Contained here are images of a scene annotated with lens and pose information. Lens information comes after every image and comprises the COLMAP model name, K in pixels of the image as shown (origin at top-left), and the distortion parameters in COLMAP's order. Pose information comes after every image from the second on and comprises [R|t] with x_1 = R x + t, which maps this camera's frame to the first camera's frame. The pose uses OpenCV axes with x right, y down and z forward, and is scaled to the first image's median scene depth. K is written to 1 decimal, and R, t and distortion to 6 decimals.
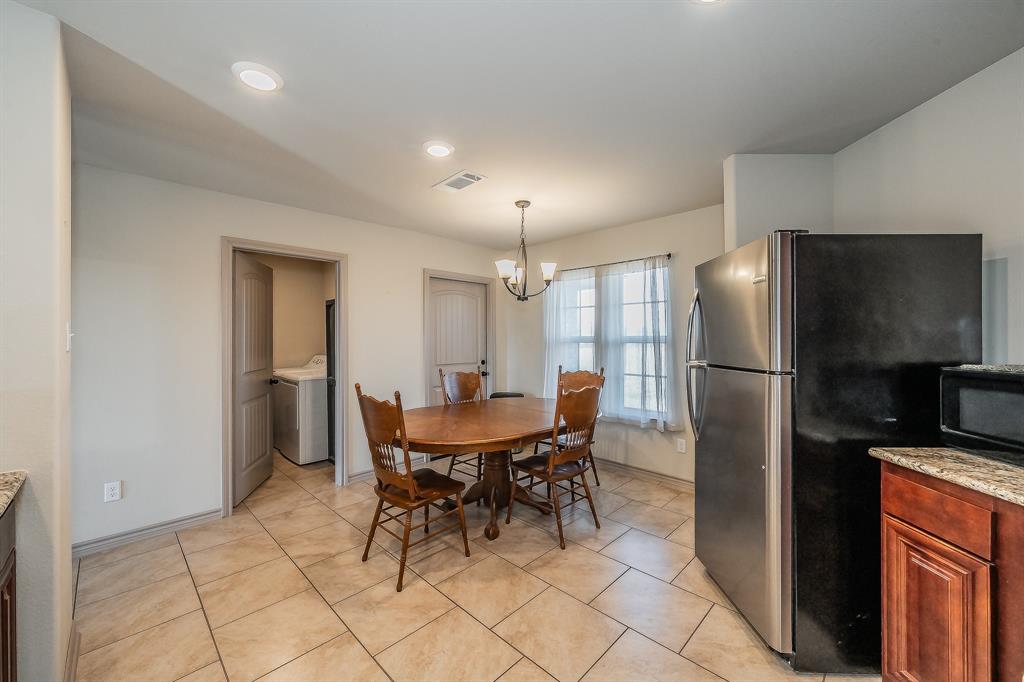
lens RADIAL K [[396.1, 0, 515.6], [0, 396.1, 338.6], [0, 0, 1]] dist [0.002116, 0.000276]
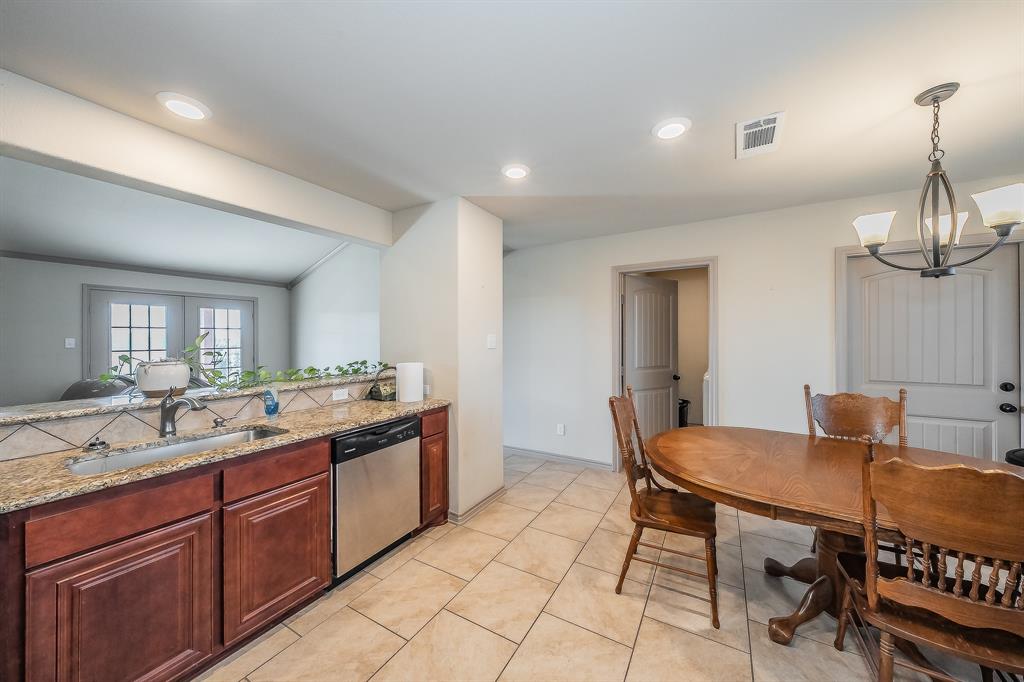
lens RADIAL K [[360.6, 0, 522.3], [0, 360.6, 336.6], [0, 0, 1]] dist [-0.000631, -0.000097]
pose [[0.255417, 0.001600, -0.966830, 0.466970], [0.000325, 0.999998, 0.001741, -0.021659], [0.966831, -0.000759, 0.255416, 0.454817]]
